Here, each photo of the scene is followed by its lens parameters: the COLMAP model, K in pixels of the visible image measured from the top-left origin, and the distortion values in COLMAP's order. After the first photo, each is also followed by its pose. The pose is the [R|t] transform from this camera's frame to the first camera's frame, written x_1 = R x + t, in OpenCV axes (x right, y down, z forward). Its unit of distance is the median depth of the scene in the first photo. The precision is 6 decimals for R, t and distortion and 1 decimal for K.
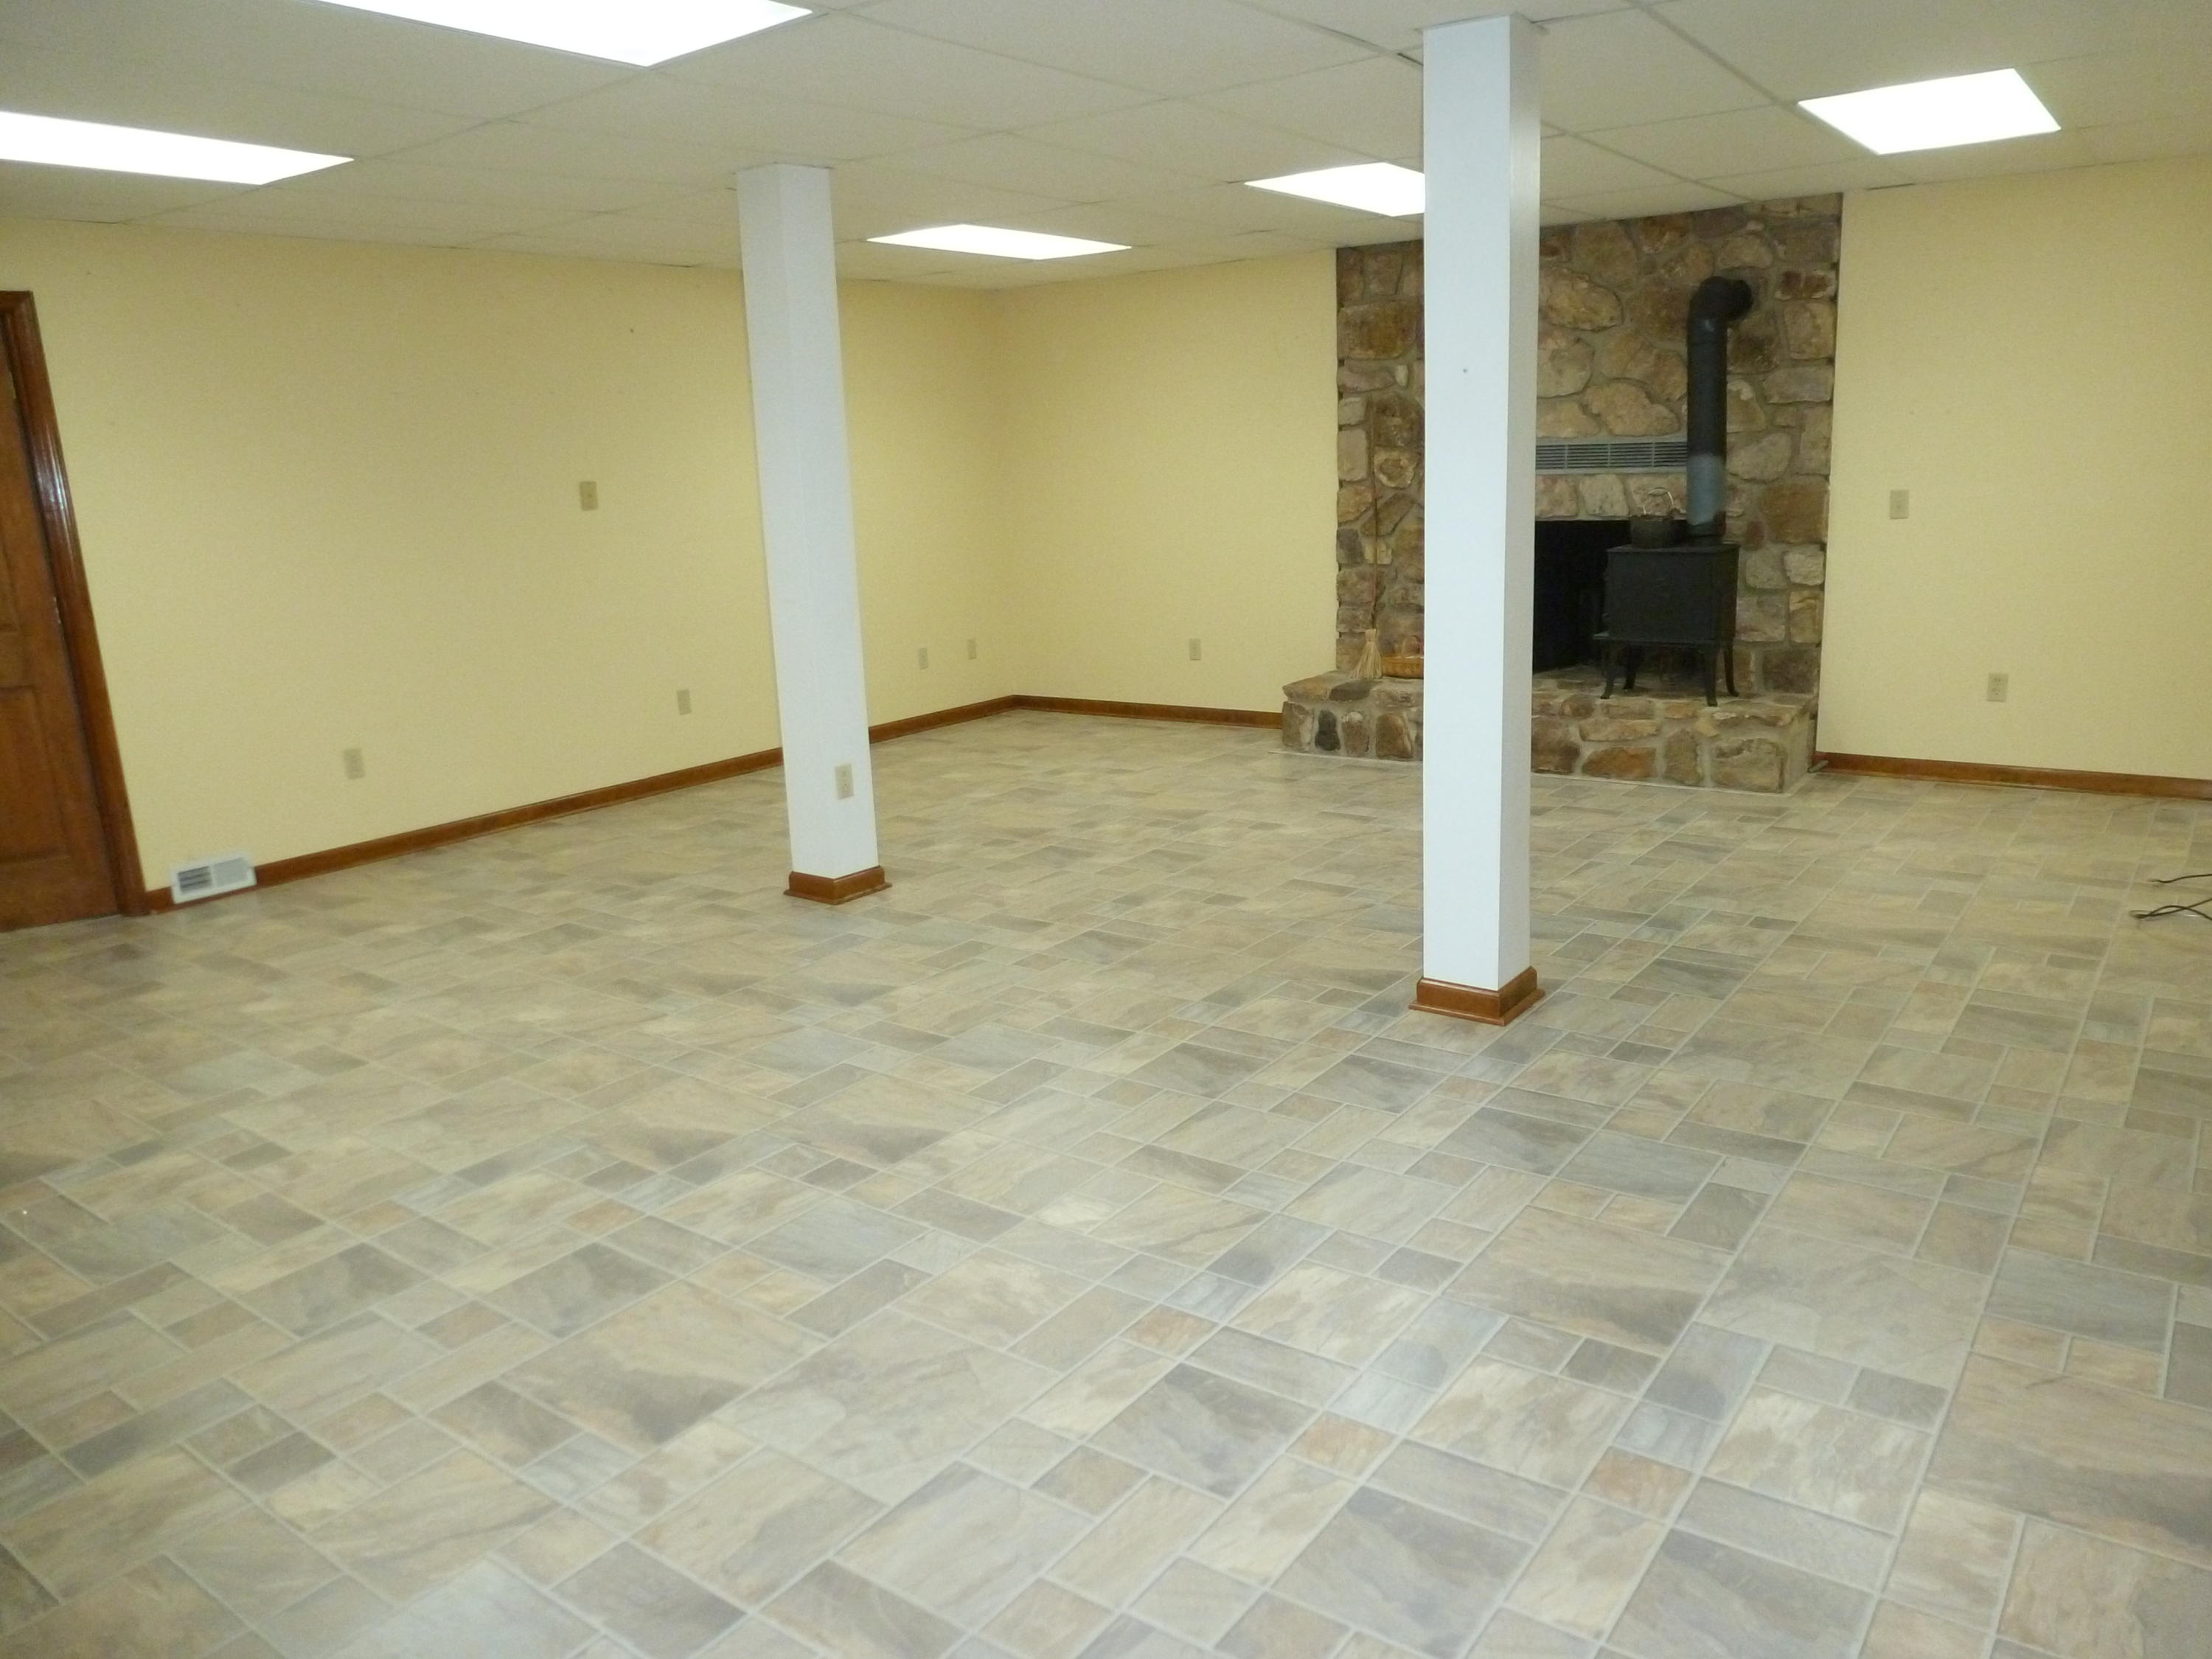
lens RADIAL K [[1586.3, 0, 1115.8], [0, 1586.3, 797.2], [0, 0, 1]] dist [-0.049763, -0.003005]
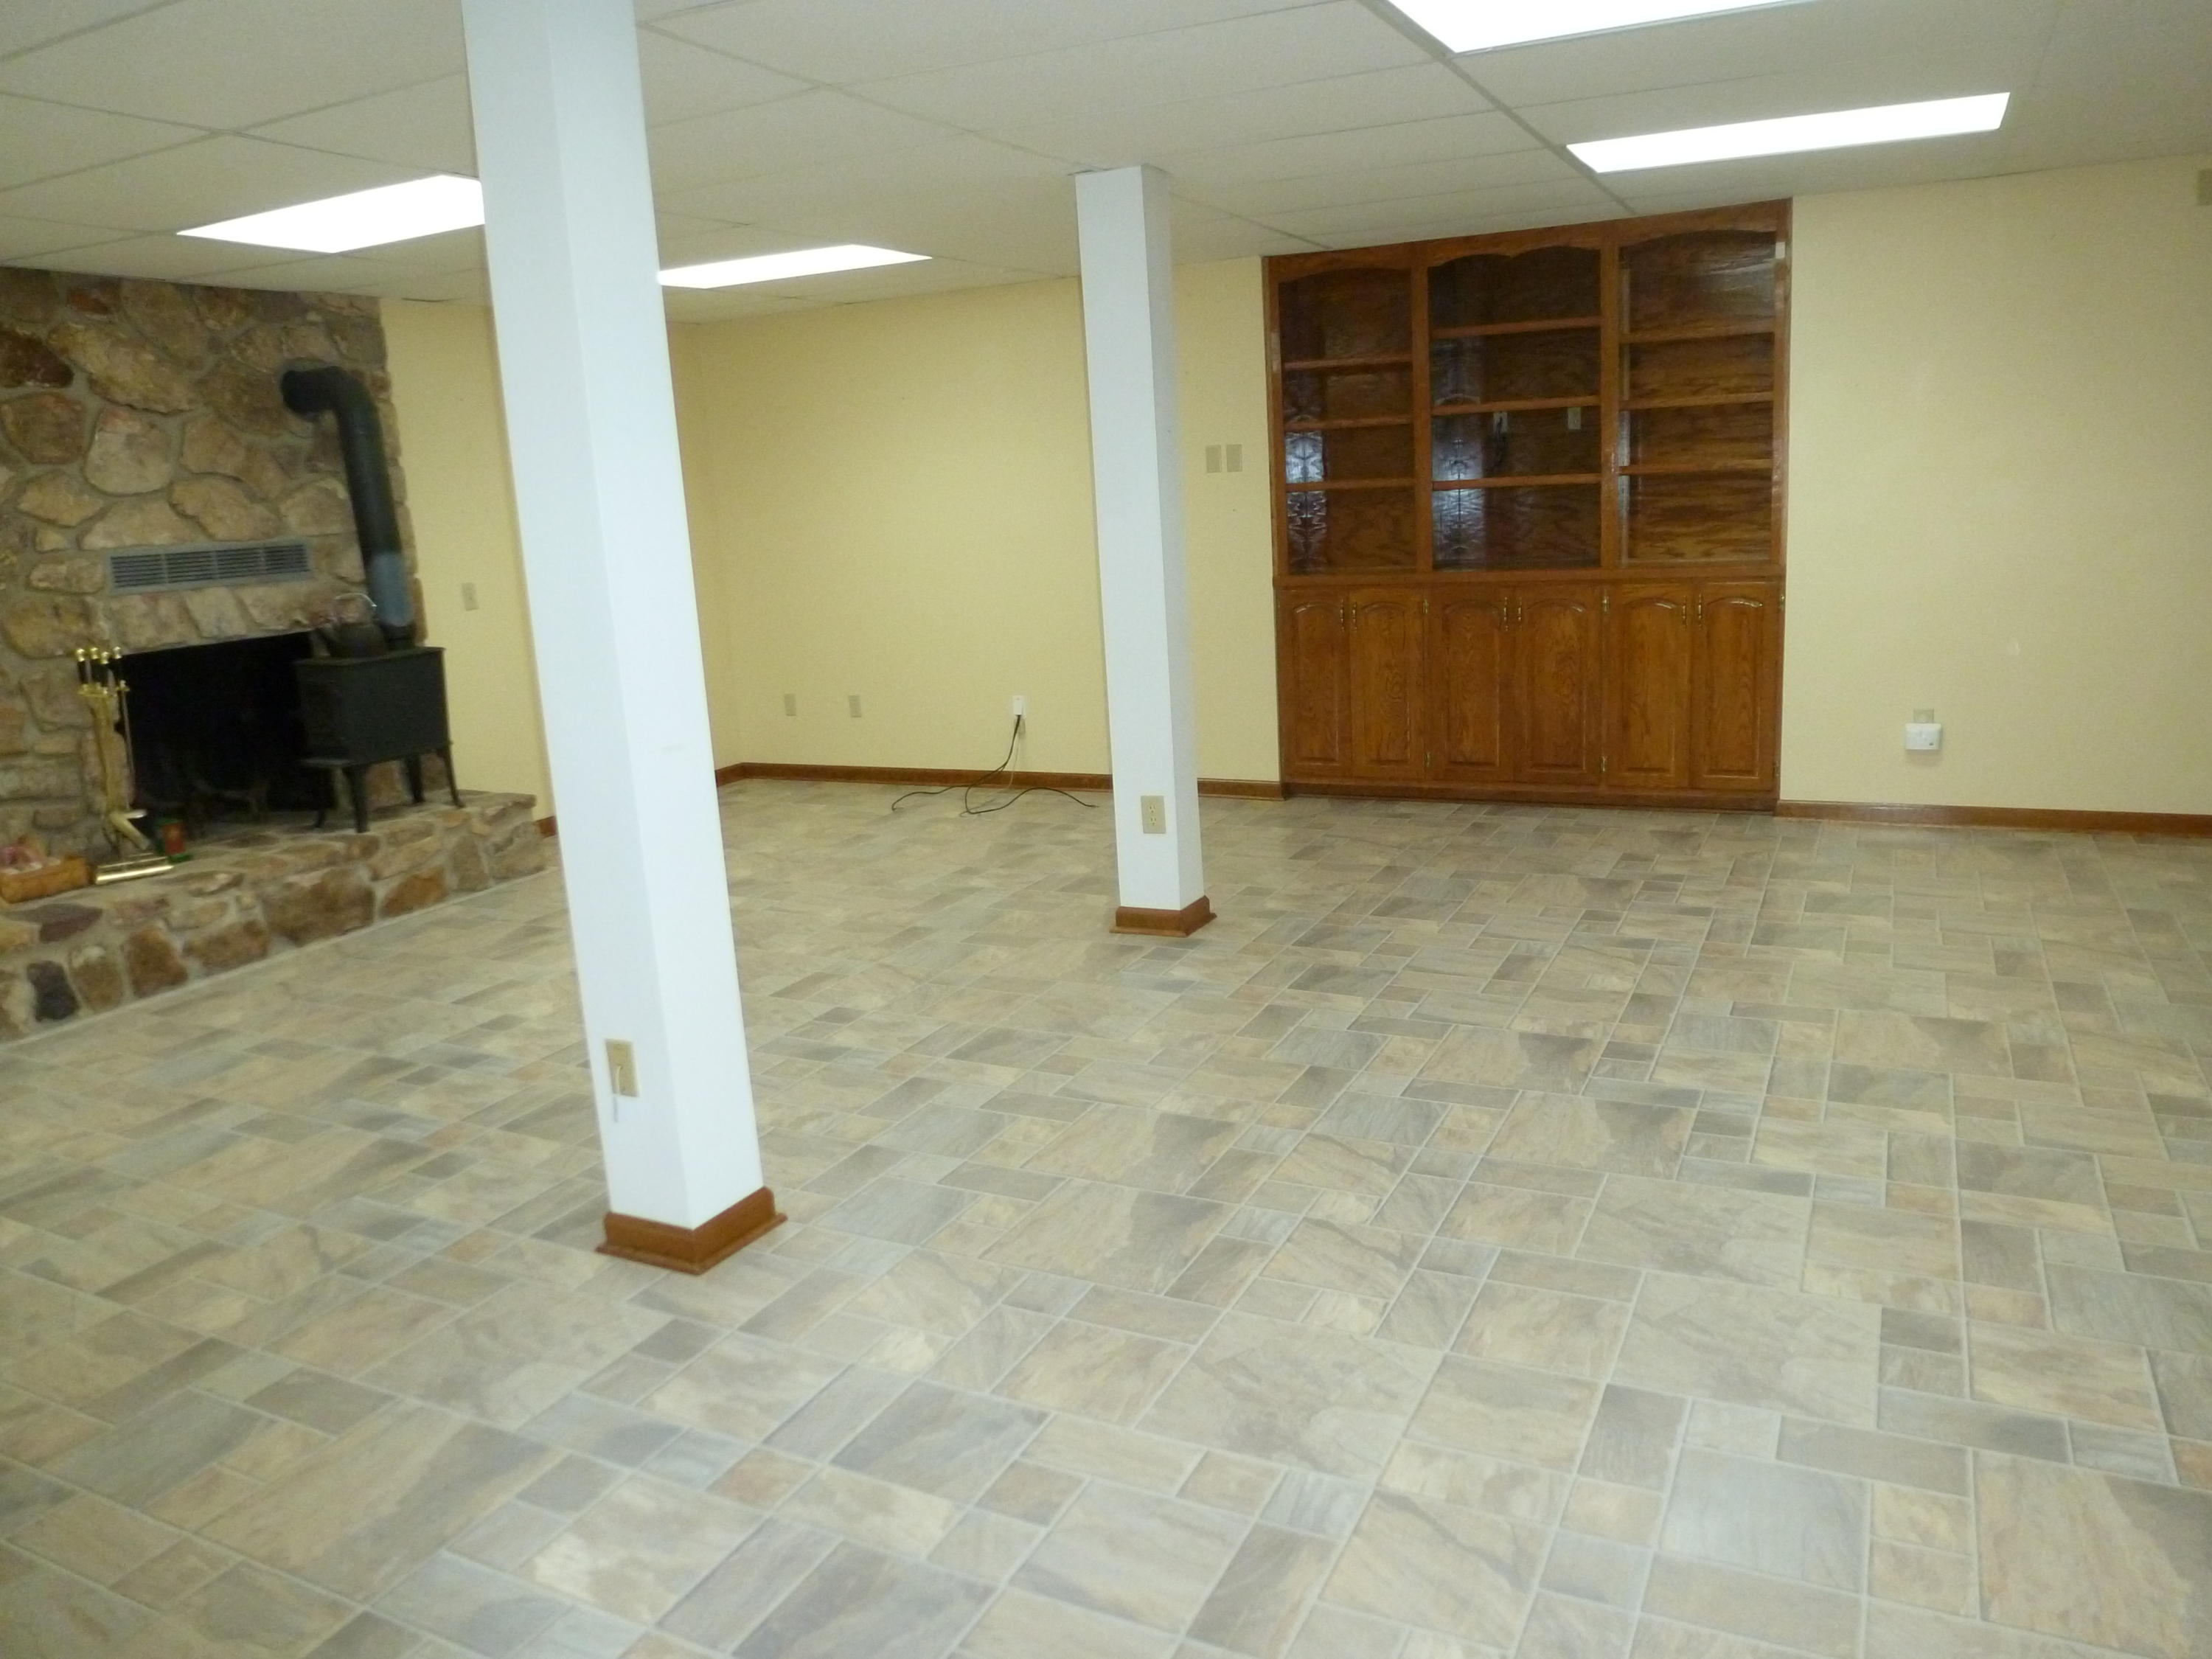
lens RADIAL K [[1560.7, 0, 1106.0], [0, 1560.7, 829.5], [0, 0, 1]] dist [-0.040231, -0.001577]
pose [[-0.165028, -0.163768, 0.972598, -0.819807], [0.265683, 0.942285, 0.203744, -0.178116], [-0.949831, 0.292026, -0.111993, 0.971034]]
